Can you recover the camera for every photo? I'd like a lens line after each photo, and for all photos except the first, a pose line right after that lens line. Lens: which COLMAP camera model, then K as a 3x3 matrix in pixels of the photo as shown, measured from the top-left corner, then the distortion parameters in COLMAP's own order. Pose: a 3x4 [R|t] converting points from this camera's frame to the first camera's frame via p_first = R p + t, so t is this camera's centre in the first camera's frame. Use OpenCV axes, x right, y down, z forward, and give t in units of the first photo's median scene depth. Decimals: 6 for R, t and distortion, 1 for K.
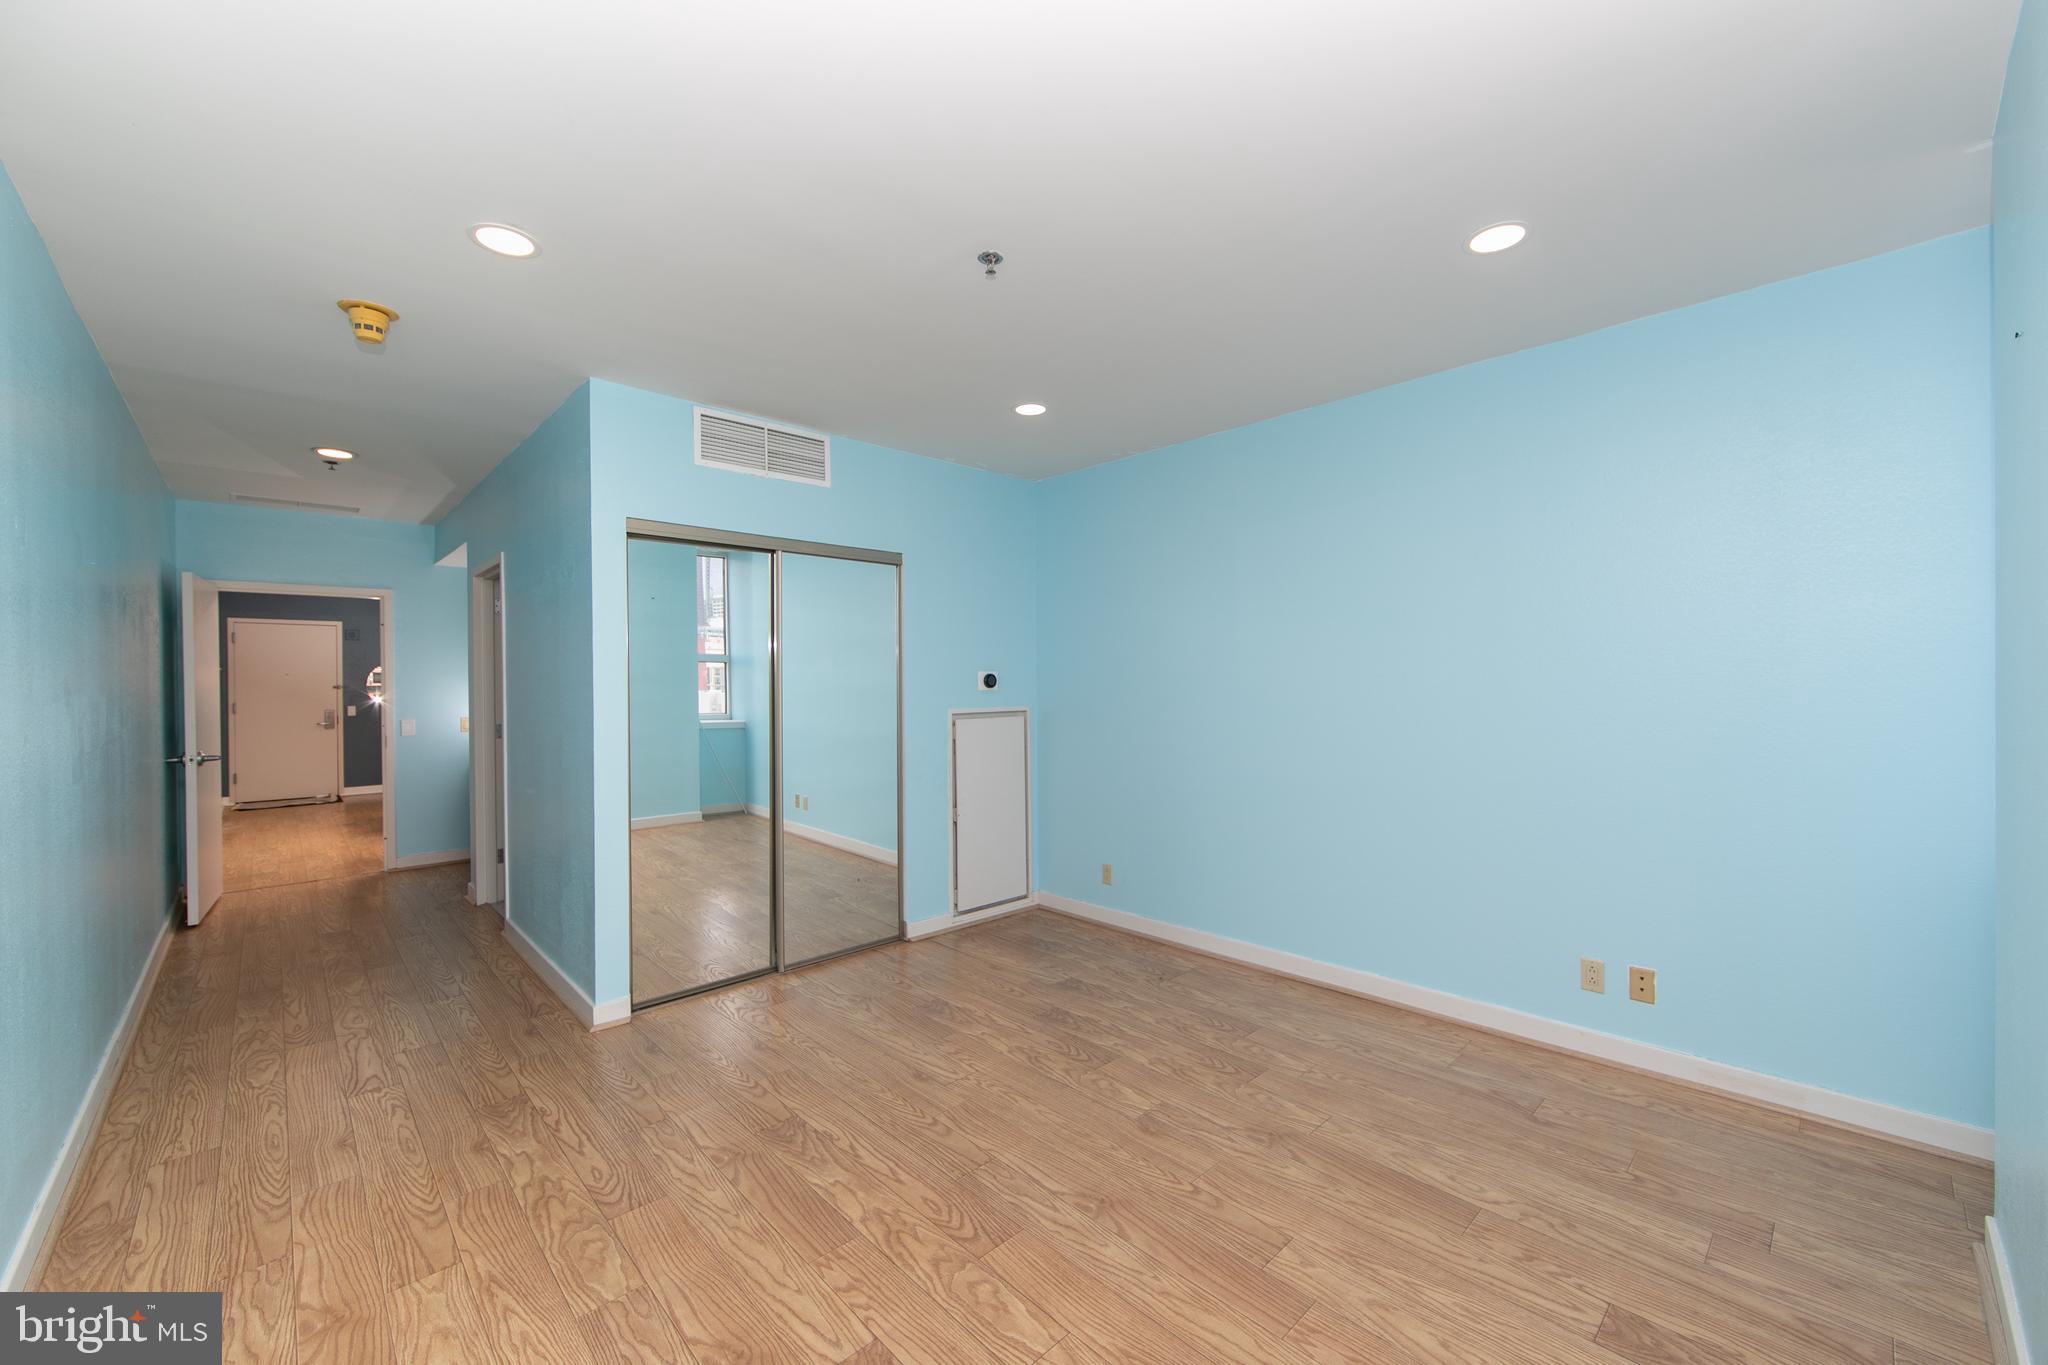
lens RADIAL K [[801.7, 0, 1031.8], [0, 801.7, 693.9], [0, 0, 1]] dist [-0.002985, -0.000192]
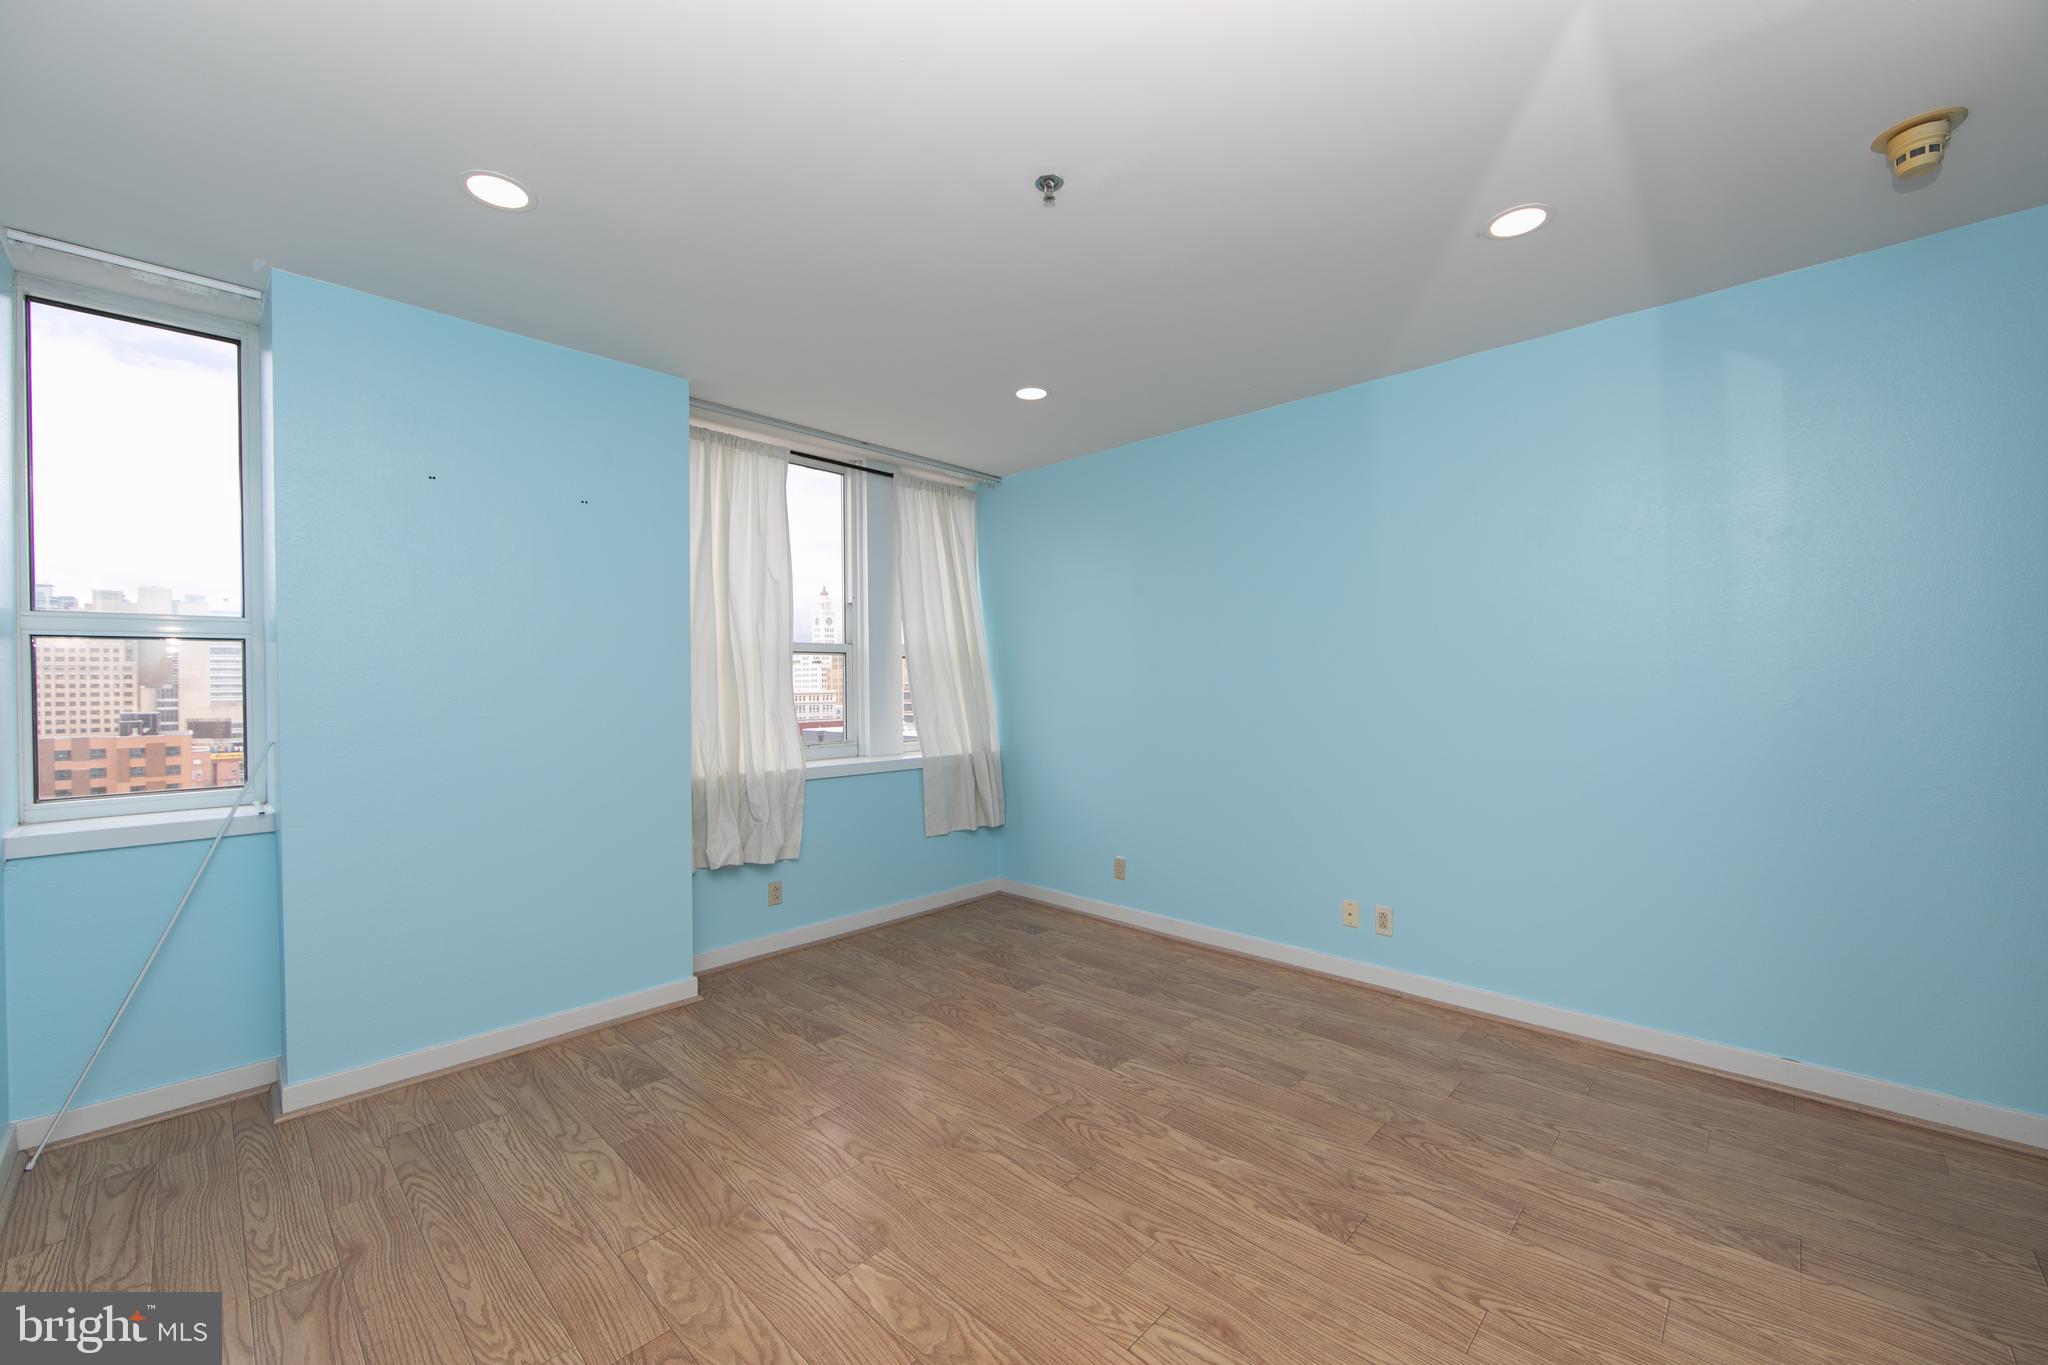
lens RADIAL K [[800.9, 0, 1027.6], [0, 800.9, 681.8], [0, 0, 1]] dist [-0.000733, -0.000164]
pose [[-0.998738, 0.019574, -0.046251, 0.021433], [0.019002, 0.999738, 0.012778, -0.003446], [0.046489, 0.011883, -0.998848, 1.700111]]
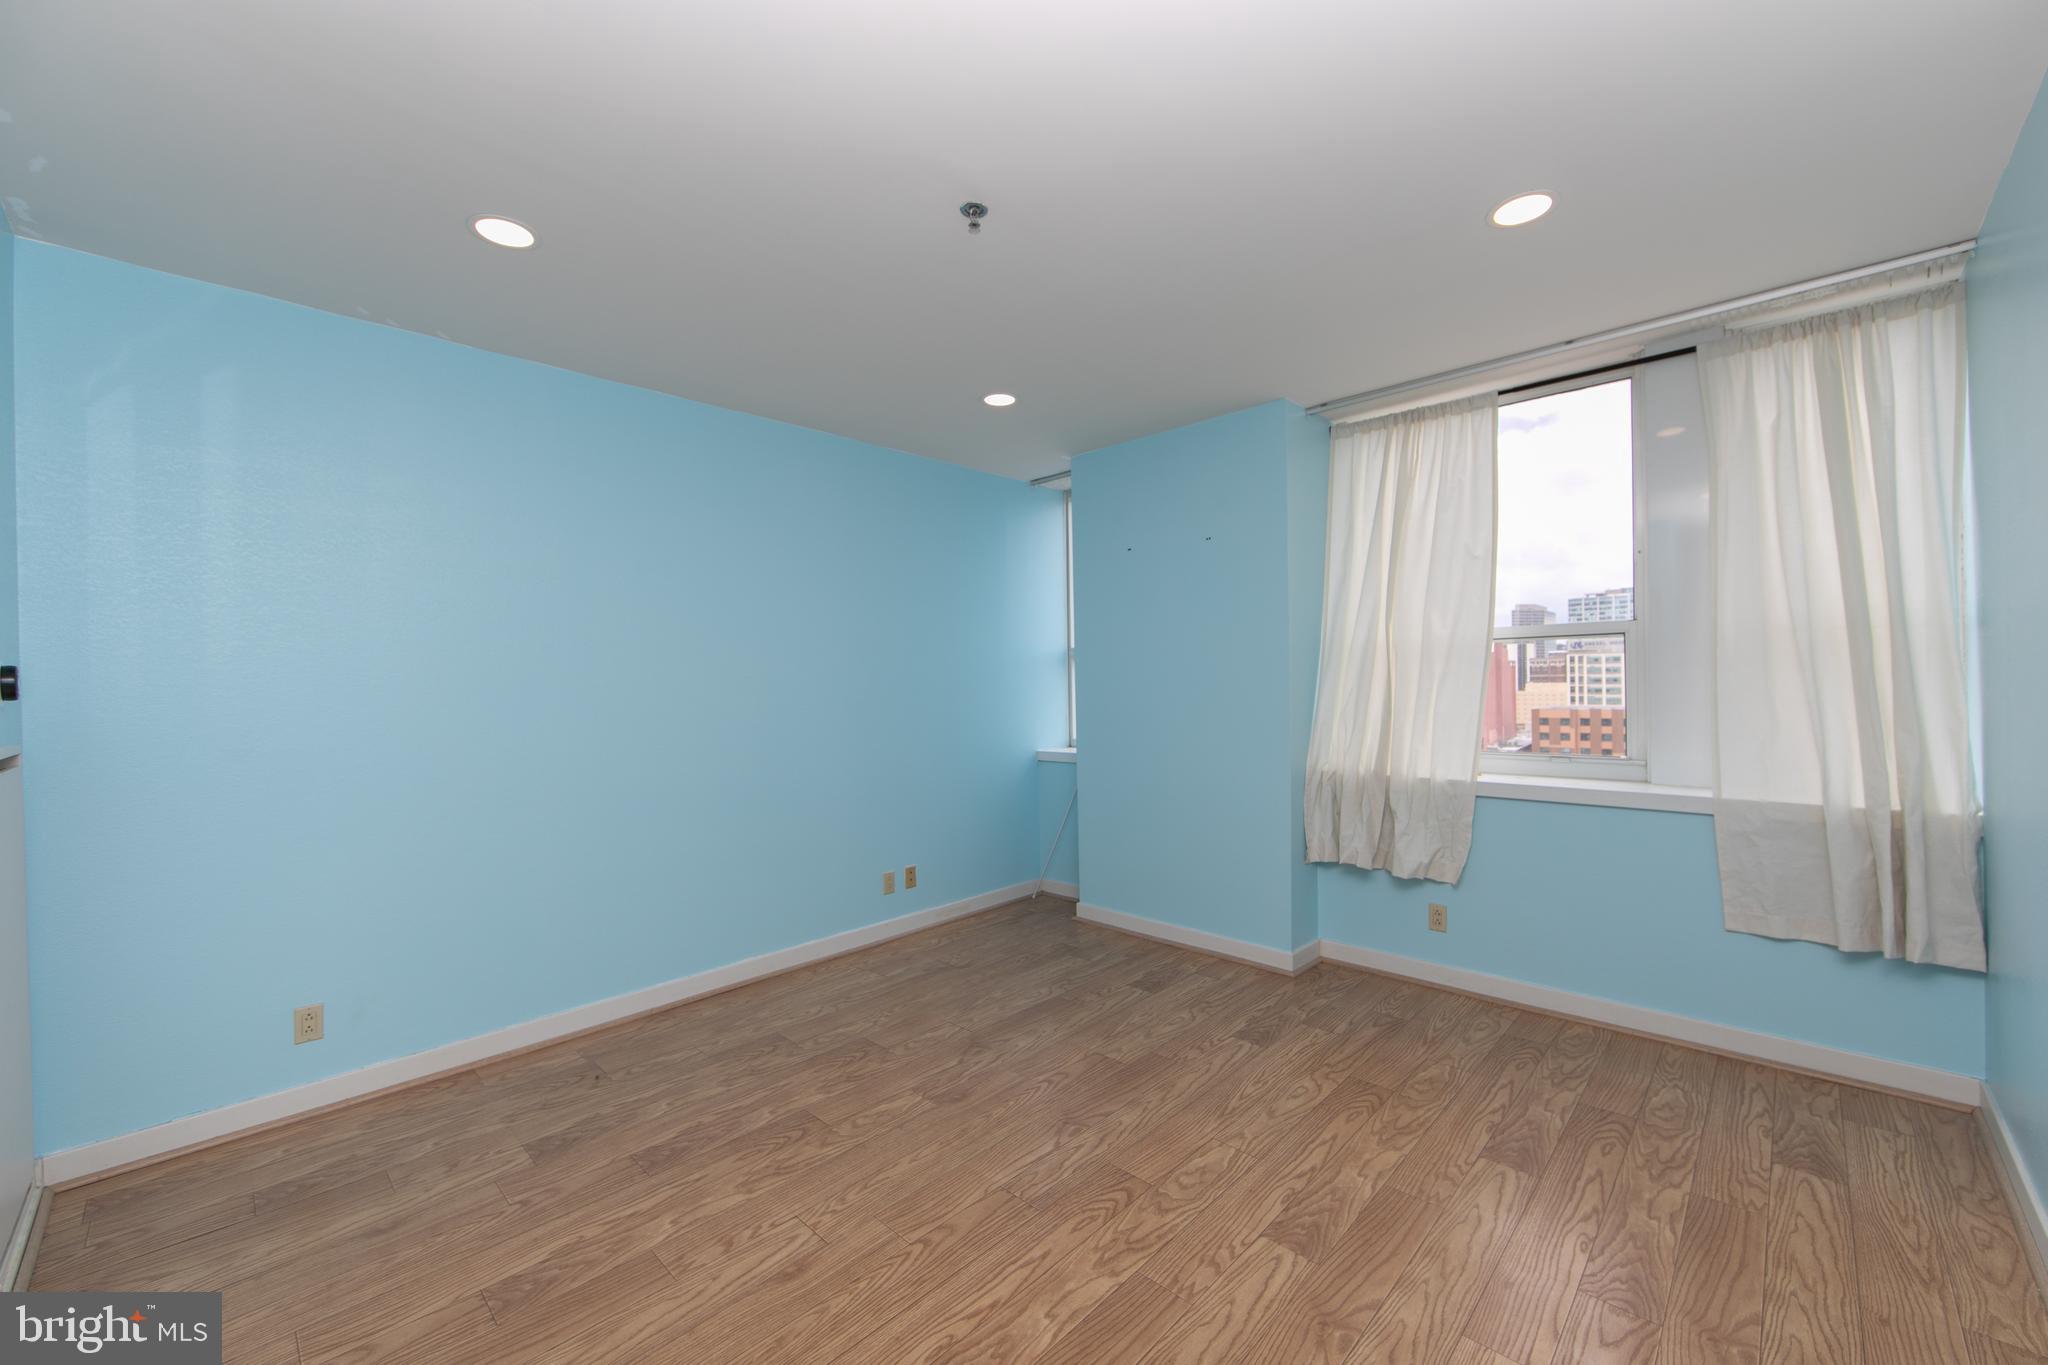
lens RADIAL K [[800.9, 0, 1027.6], [0, 800.9, 681.8], [0, 0, 1]] dist [-0.000733, -0.000164]
pose [[-0.042323, 0.011754, 0.999035, -0.875453], [0.031835, 0.999439, -0.010410, 0.007110], [-0.998597, 0.031363, -0.042673, 0.887727]]
